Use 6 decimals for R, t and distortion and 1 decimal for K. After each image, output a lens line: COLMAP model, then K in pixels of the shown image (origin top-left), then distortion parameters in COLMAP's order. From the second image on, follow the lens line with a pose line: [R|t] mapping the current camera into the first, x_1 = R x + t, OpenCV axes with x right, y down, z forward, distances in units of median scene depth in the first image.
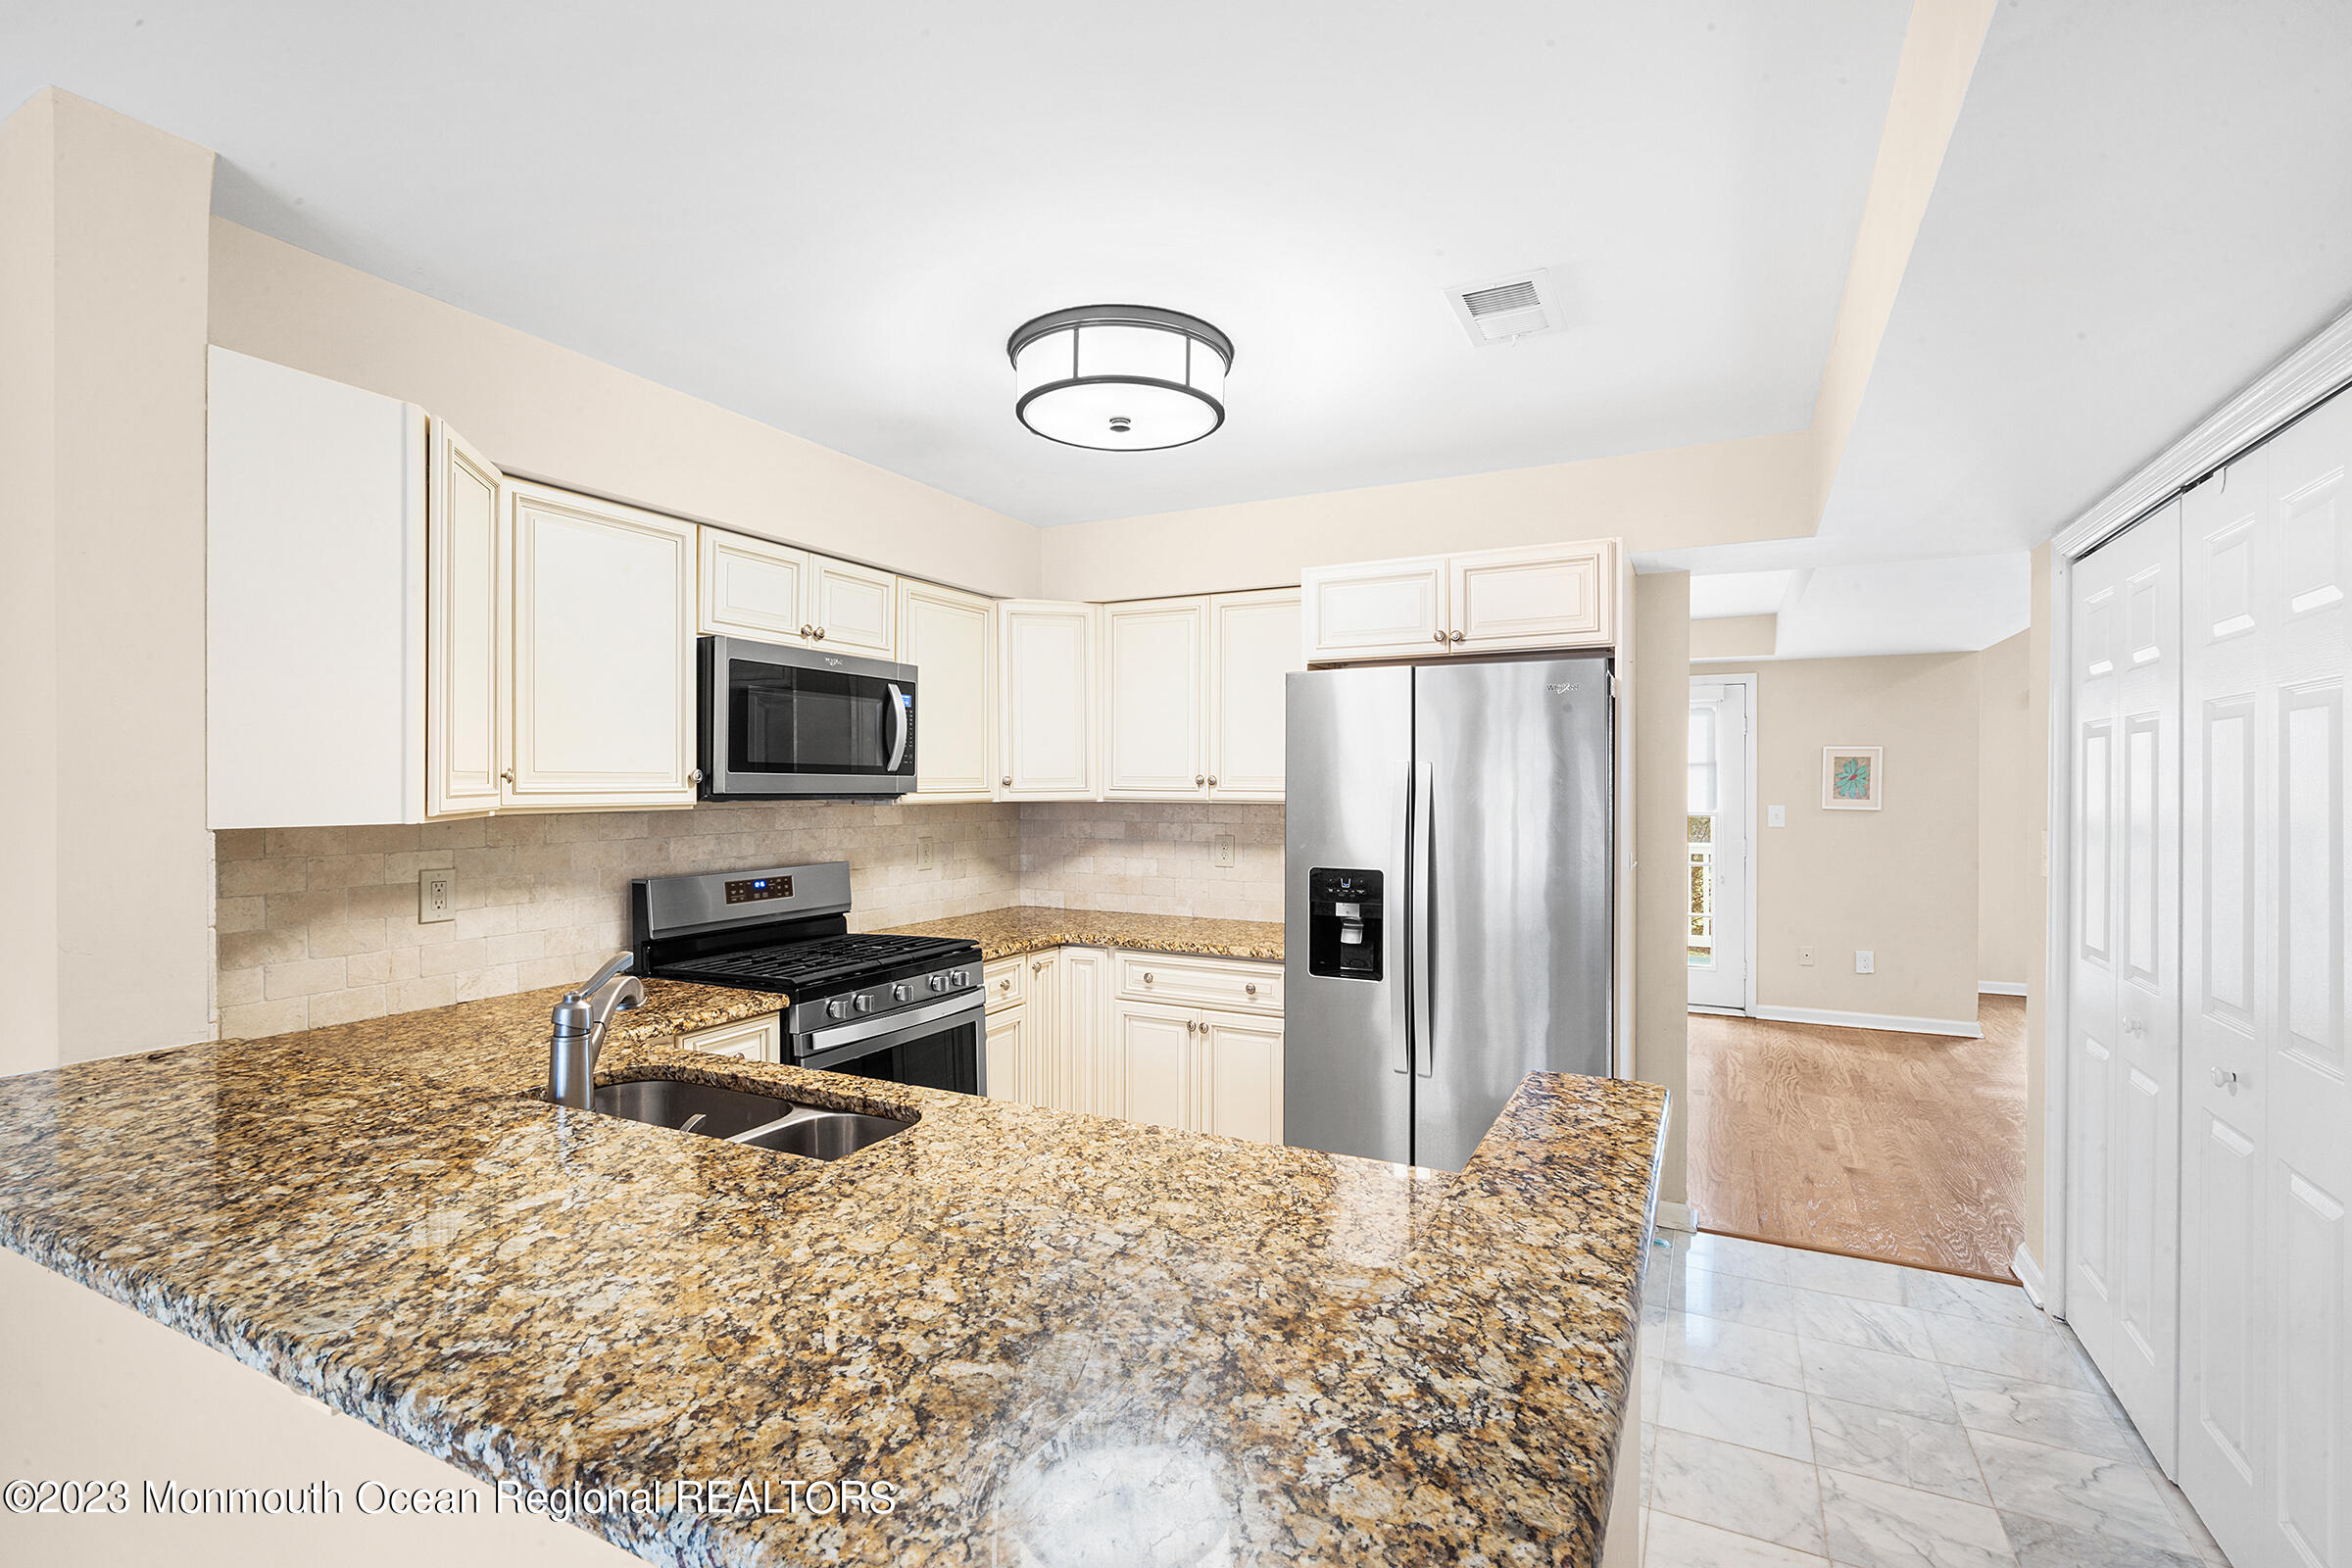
lens RADIAL K [[1069.7, 0, 1167.0], [0, 1069.7, 780.8], [0, 0, 1]] dist [-0.003315, 0.001099]
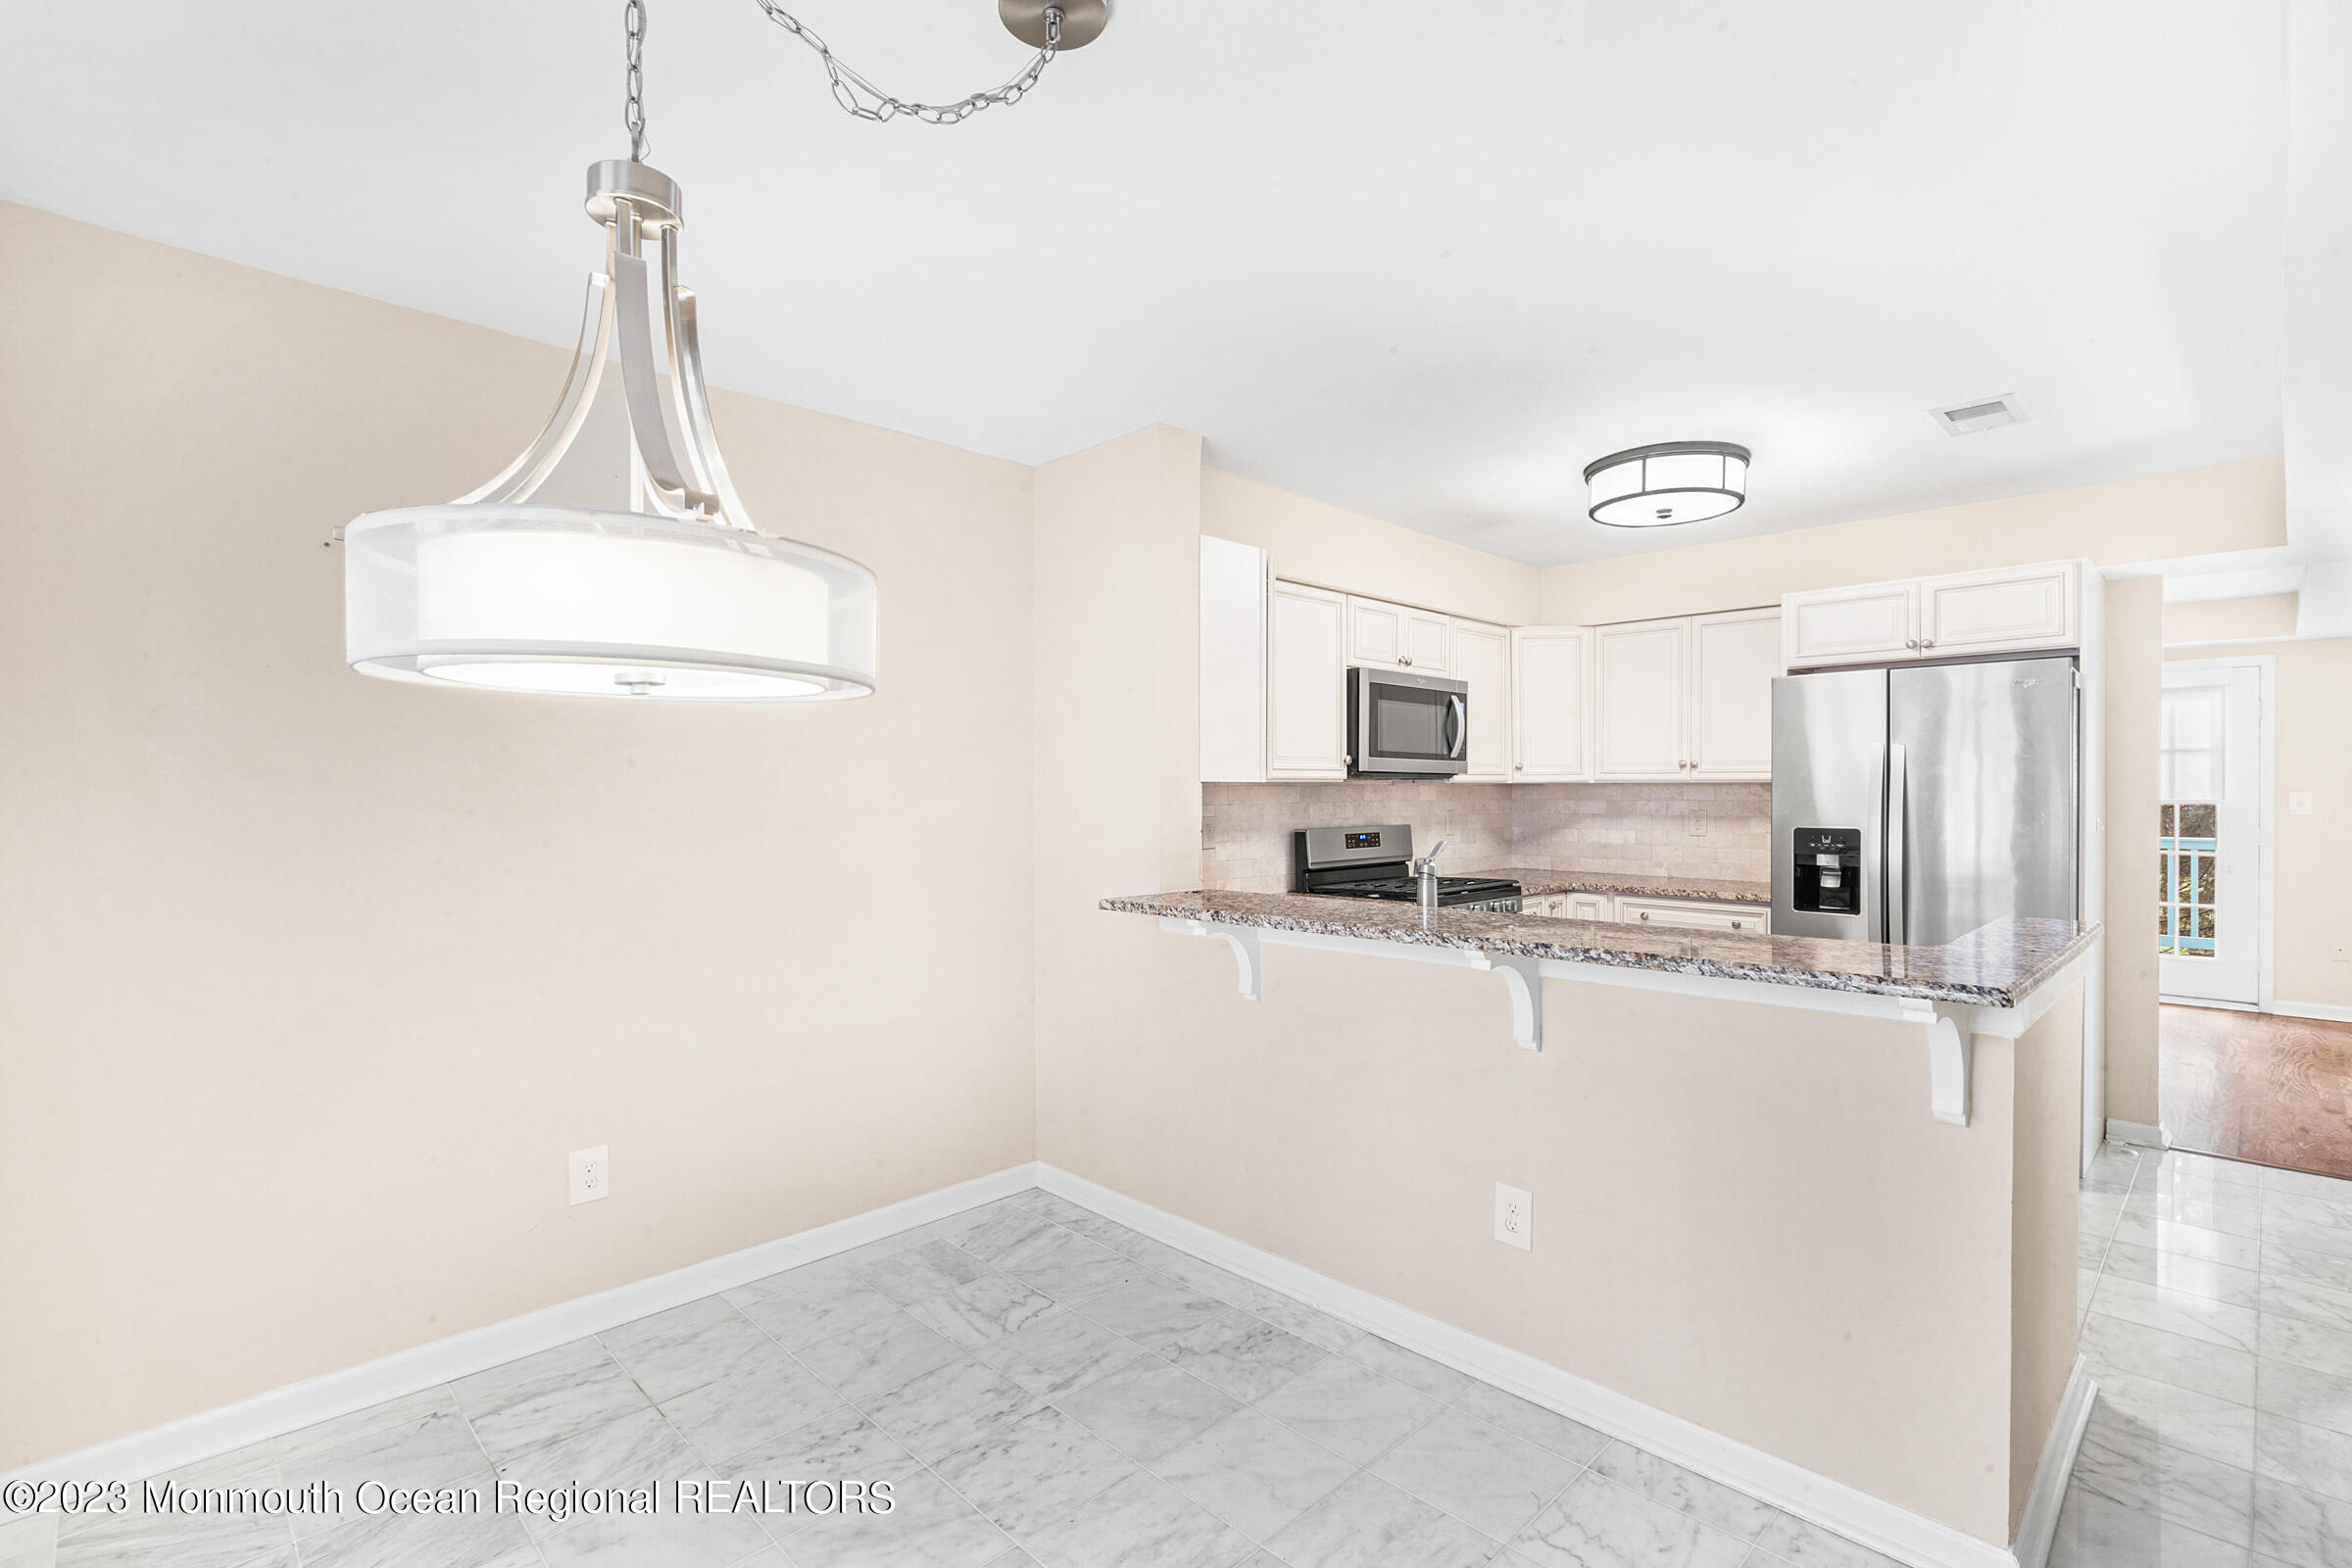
lens RADIAL K [[1069.7, 0, 1177.9], [0, 1069.7, 792.5], [0, 0, 1]] dist [-0.003315, 0.001099]
pose [[0.948618, -0.001979, -0.316416, -0.183064], [0.003984, 0.999976, 0.005689, 0.031542], [0.316397, -0.006657, 0.948603, -0.513472]]
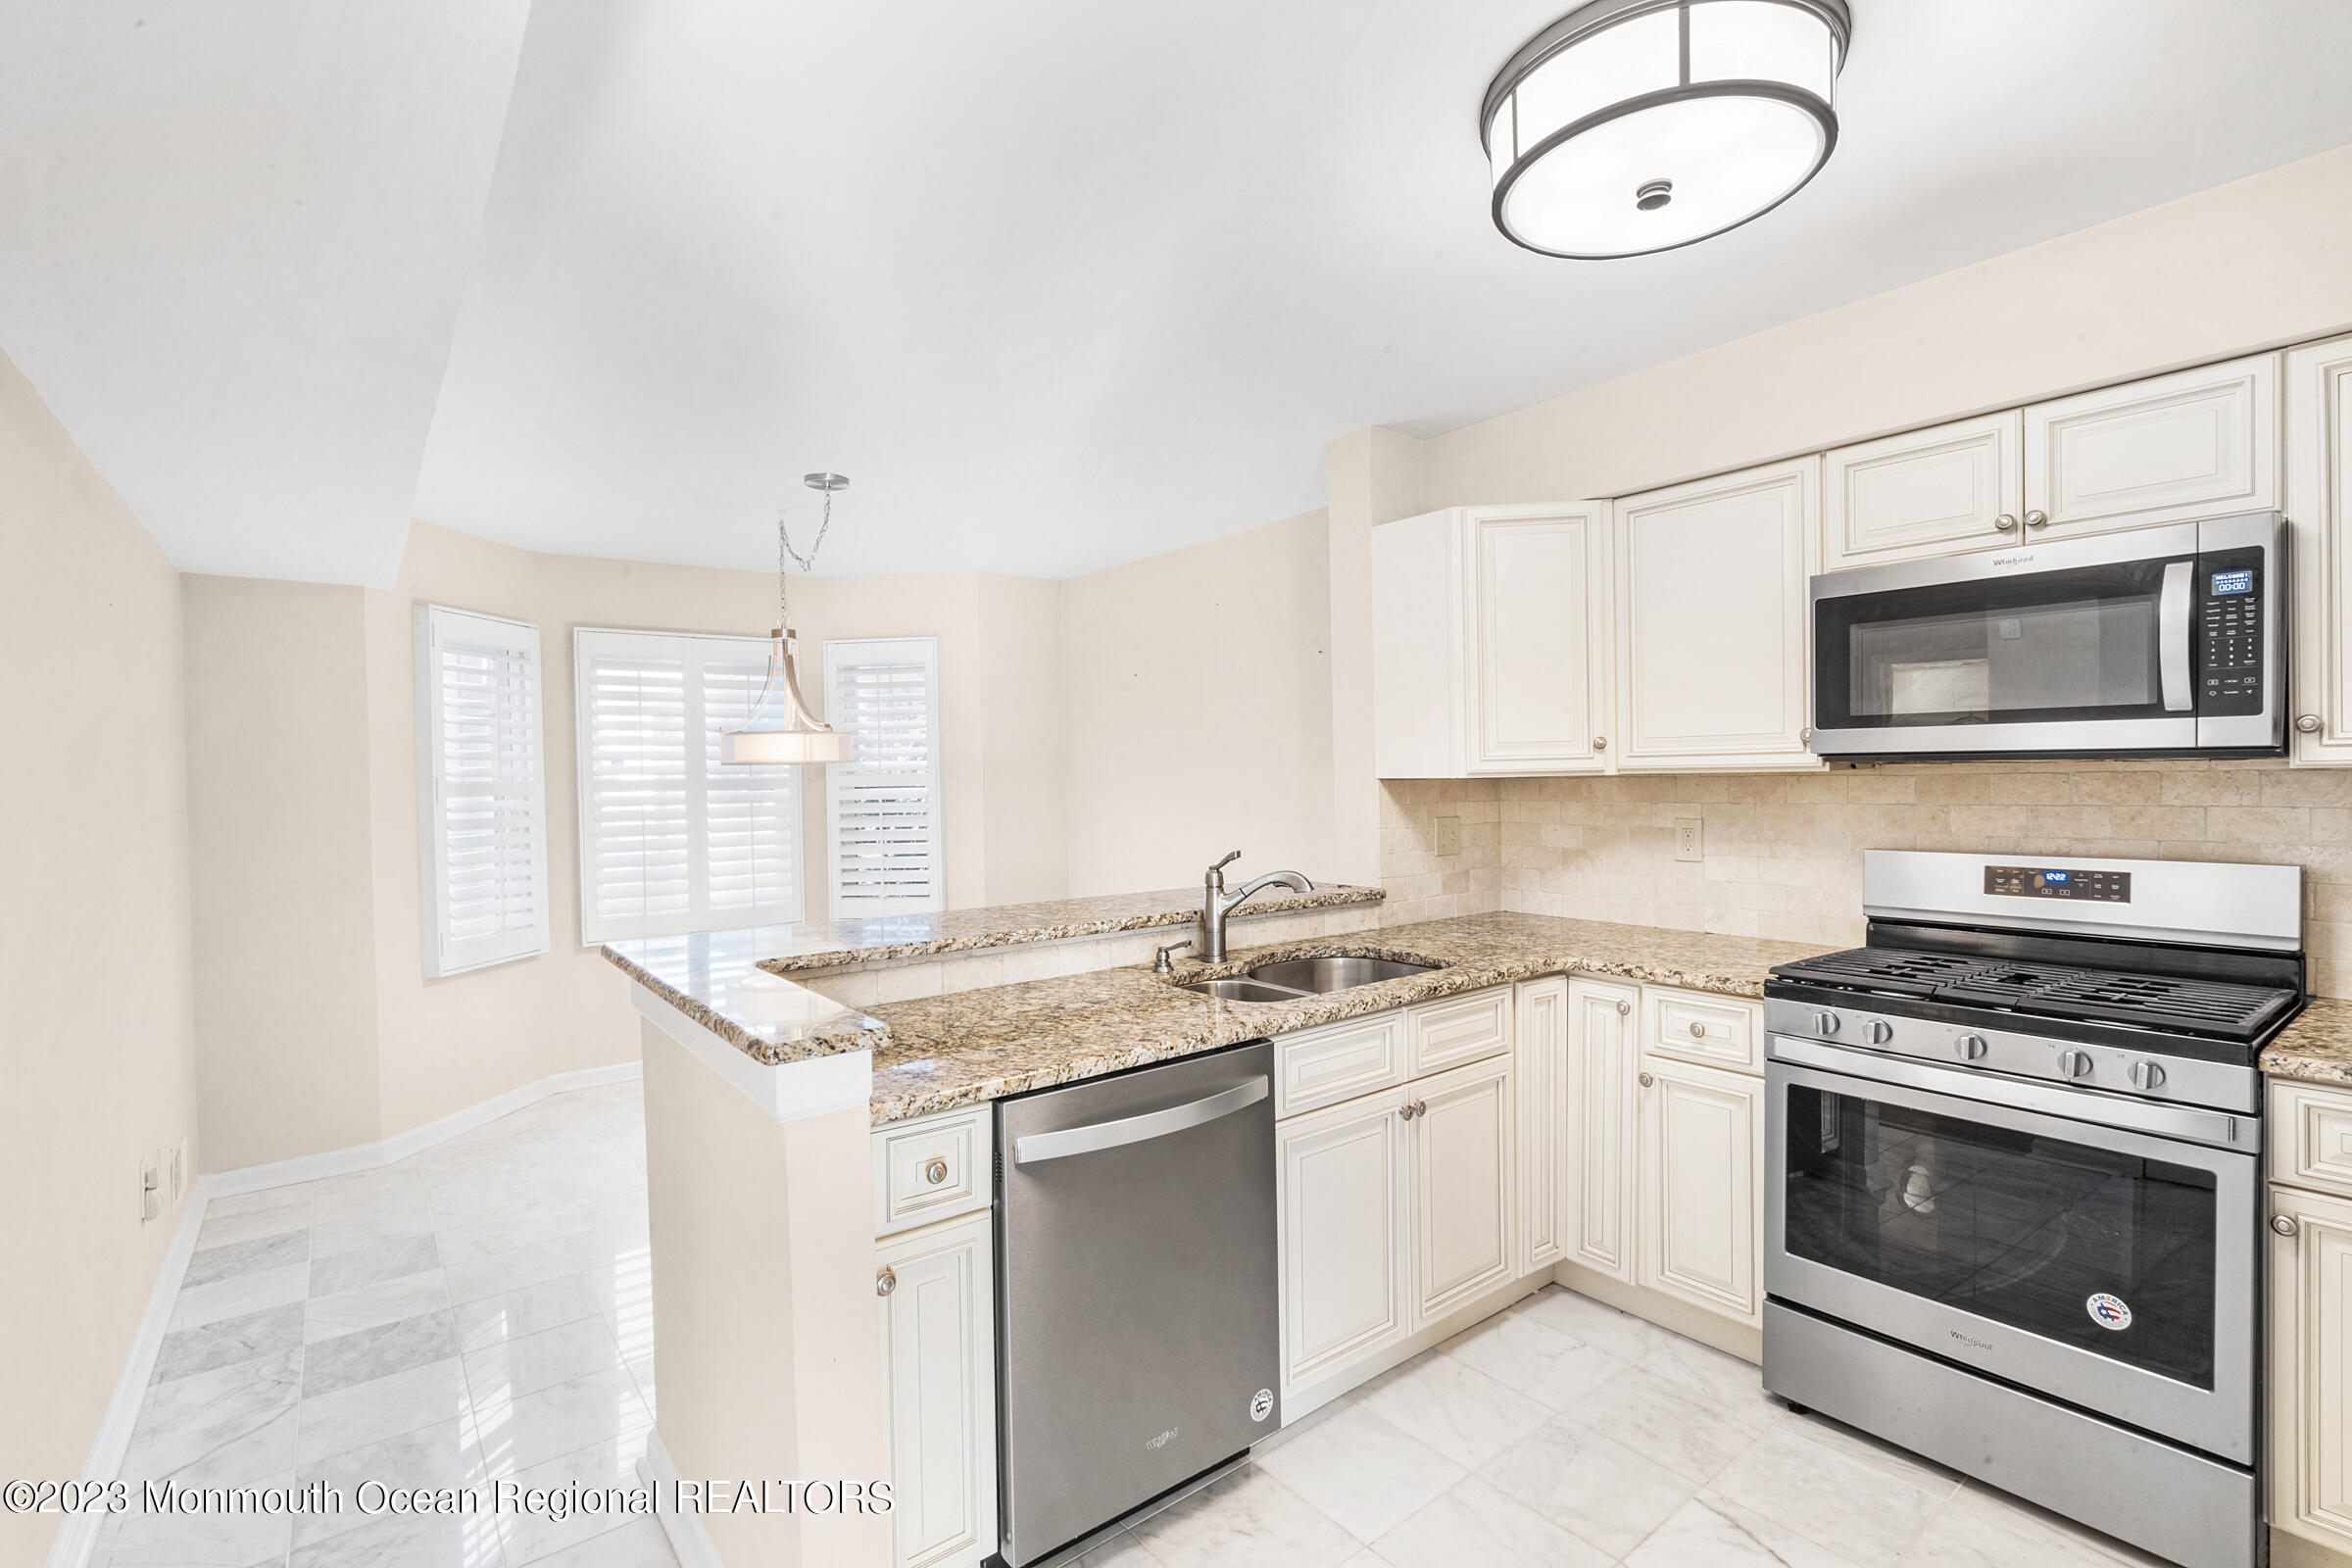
lens RADIAL K [[1069.7, 0, 1170.7], [0, 1069.7, 791.0], [0, 0, 1]] dist [-0.003315, 0.001099]
pose [[-0.421540, 0.026884, -0.906411, 0.601136], [0.022886, 0.999557, 0.019003, 0.012839], [0.906521, -0.012734, -0.421969, 0.869555]]
